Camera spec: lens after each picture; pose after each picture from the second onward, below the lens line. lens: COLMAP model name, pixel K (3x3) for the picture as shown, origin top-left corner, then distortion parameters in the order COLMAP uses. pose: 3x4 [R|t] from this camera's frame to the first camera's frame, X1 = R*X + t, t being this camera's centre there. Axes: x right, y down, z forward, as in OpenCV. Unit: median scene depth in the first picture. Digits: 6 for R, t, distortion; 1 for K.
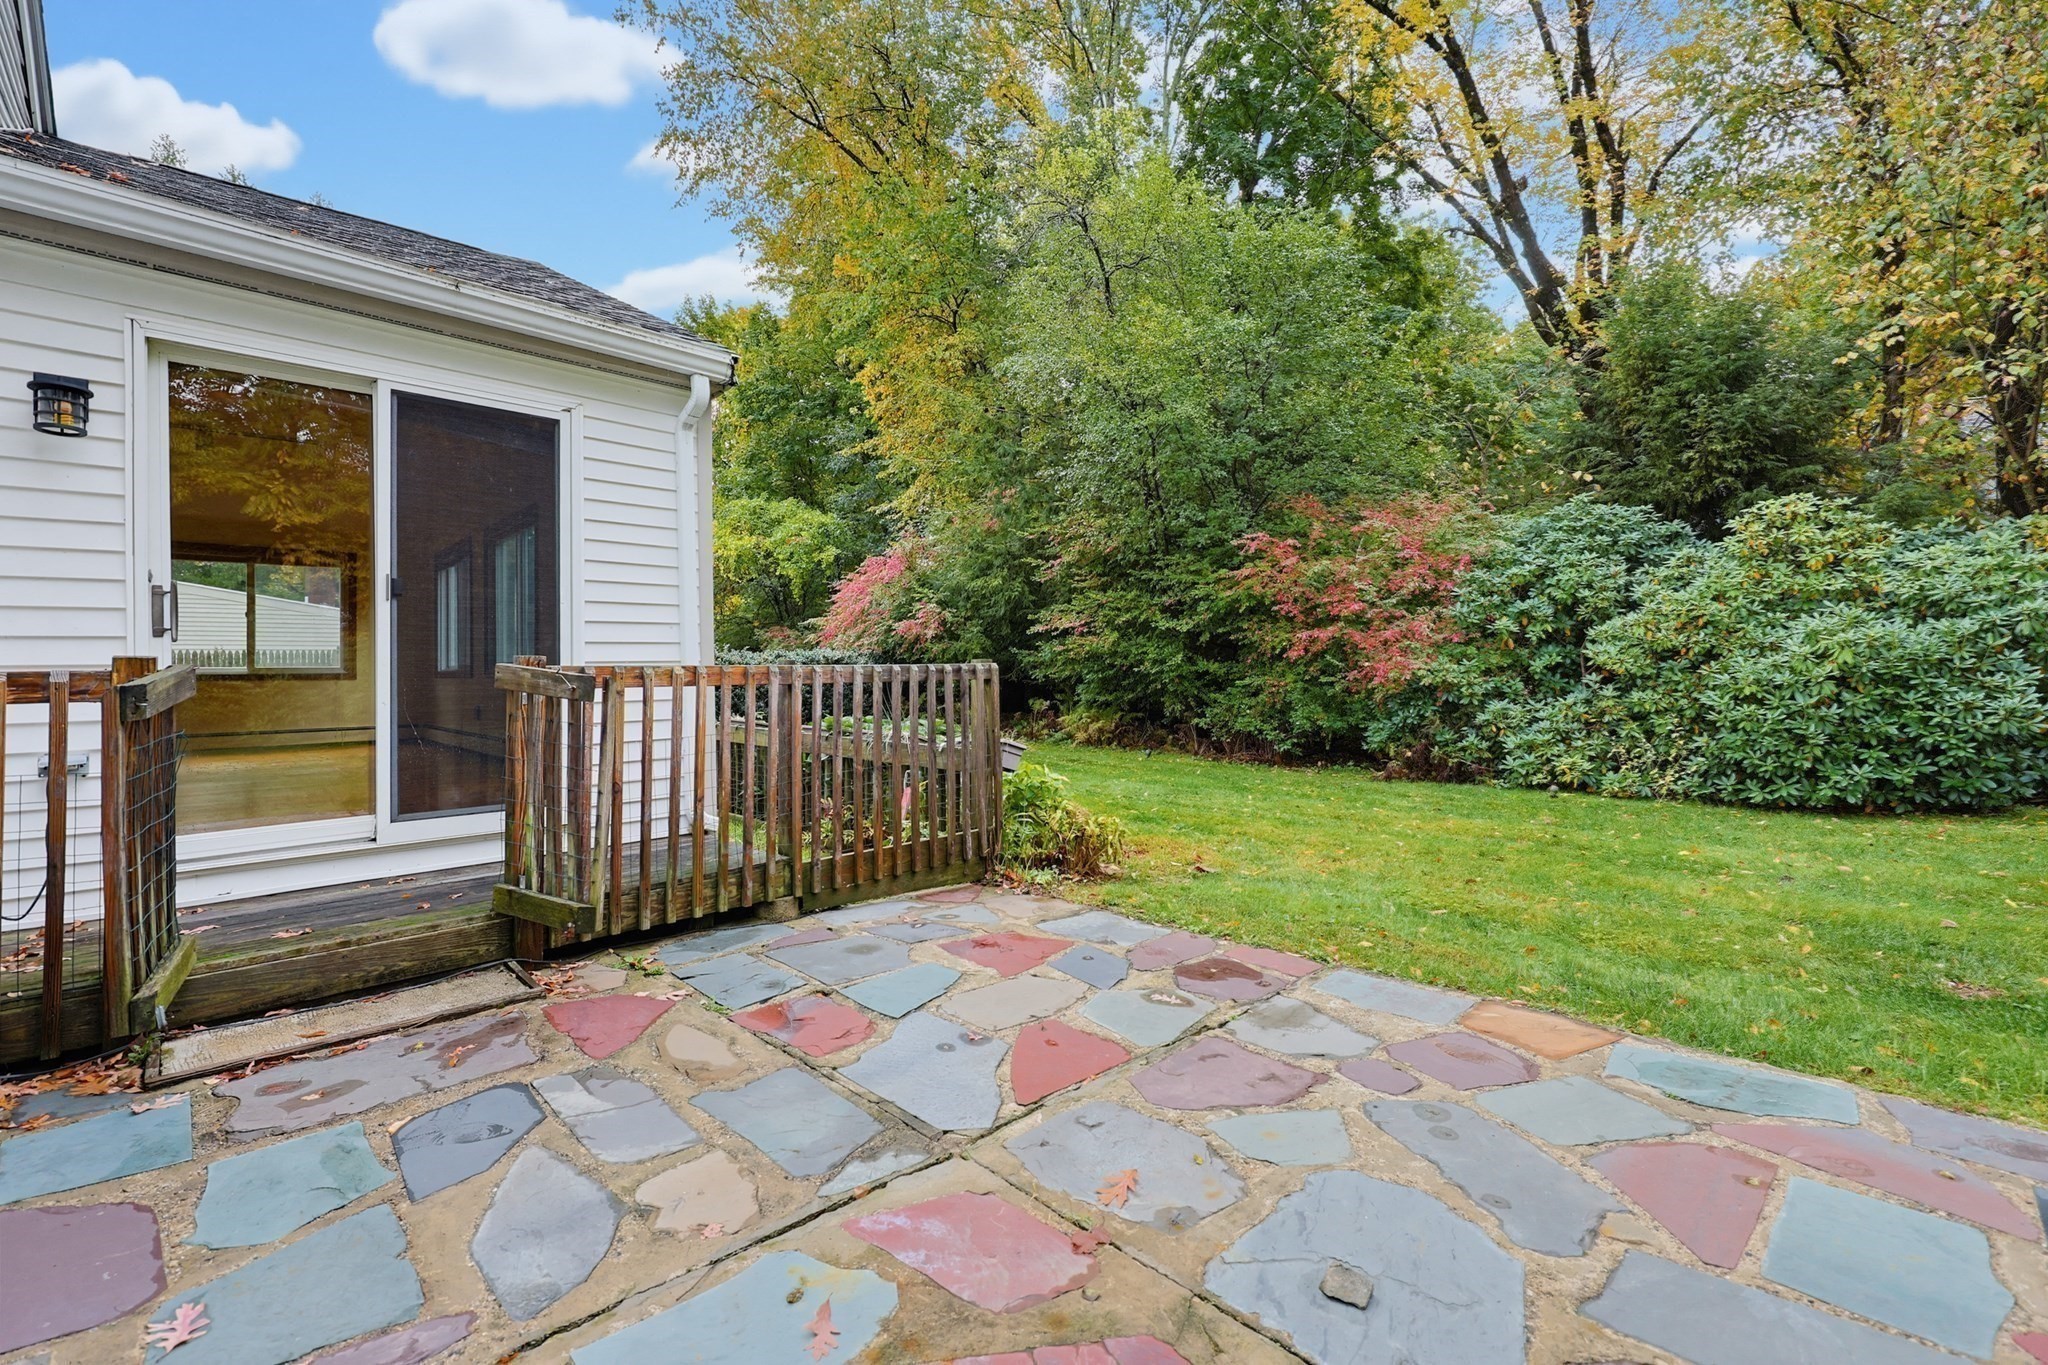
lens RADIAL K [[886.3, 0, 1022.7], [0, 886.3, 669.2], [0, 0, 1]] dist [-0.006514, -0.001104]
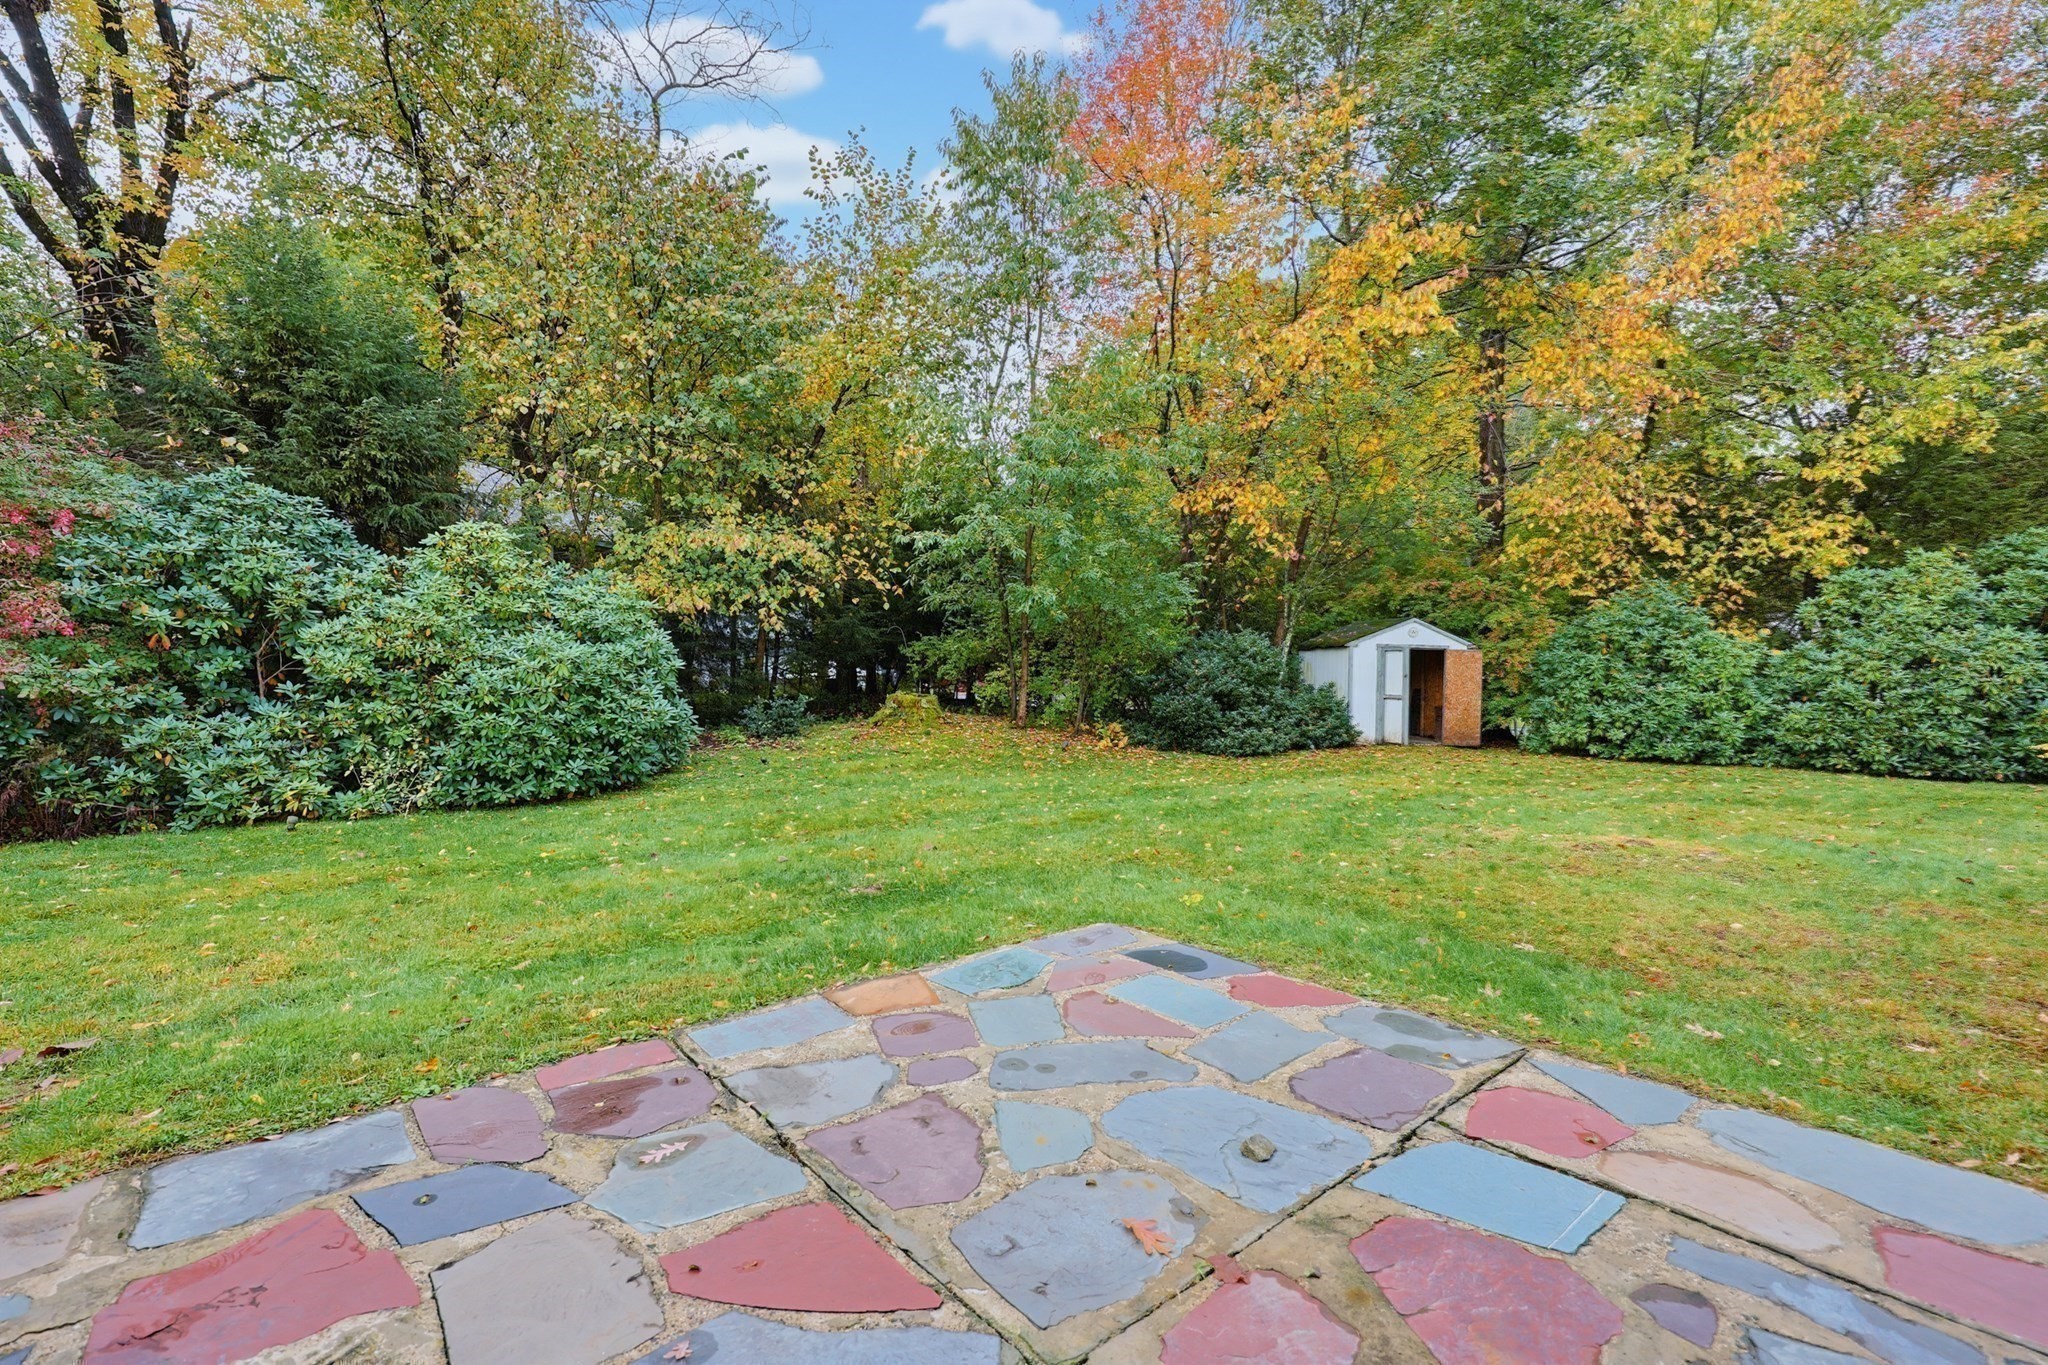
lens RADIAL K [[886.3, 0, 1033.9], [0, 886.3, 682.3], [0, 0, 1]] dist [-0.006514, -0.001104]
pose [[0.045510, 0.004898, 0.998952, -0.237490], [-0.015336, 0.999874, -0.004204, -0.003101], [-0.998846, -0.015129, 0.045579, 0.299925]]
